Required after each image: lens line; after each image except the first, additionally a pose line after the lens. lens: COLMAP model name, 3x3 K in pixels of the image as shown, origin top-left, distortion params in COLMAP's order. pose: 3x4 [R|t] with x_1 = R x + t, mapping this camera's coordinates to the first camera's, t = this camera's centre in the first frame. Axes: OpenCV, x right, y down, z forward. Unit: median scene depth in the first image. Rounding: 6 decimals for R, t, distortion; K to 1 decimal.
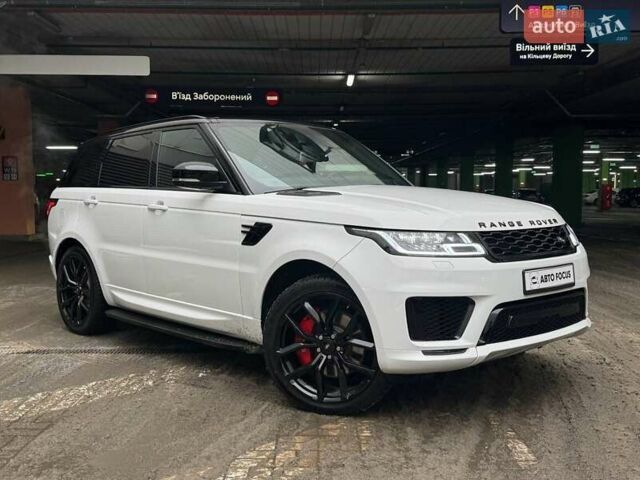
lens RADIAL K [[497.4, 0, 307.4], [0, 497.4, 228.7], [0, 0, 1]] dist [0.052761, -0.069551]
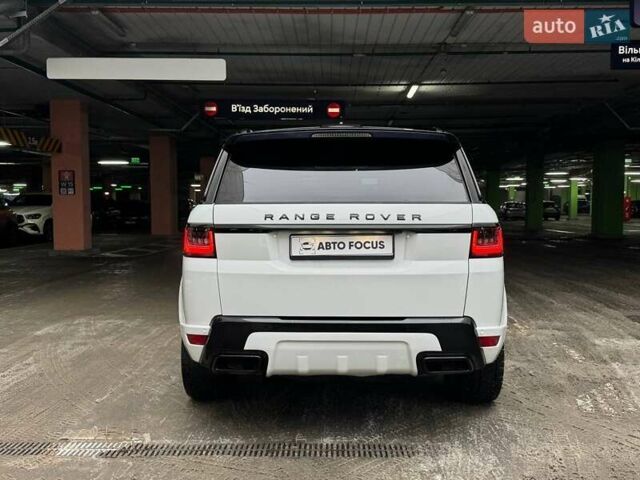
lens RADIAL K [[433.7, 0, 308.4], [0, 433.7, 232.5], [0, 0, 1]] dist [0.046189, -0.052601]
pose [[0.999914, -0.000644, -0.013113, -0.109366], [0.000570, 0.999984, -0.005681, -0.017344], [0.013116, 0.005673, 0.999898, 0.150496]]
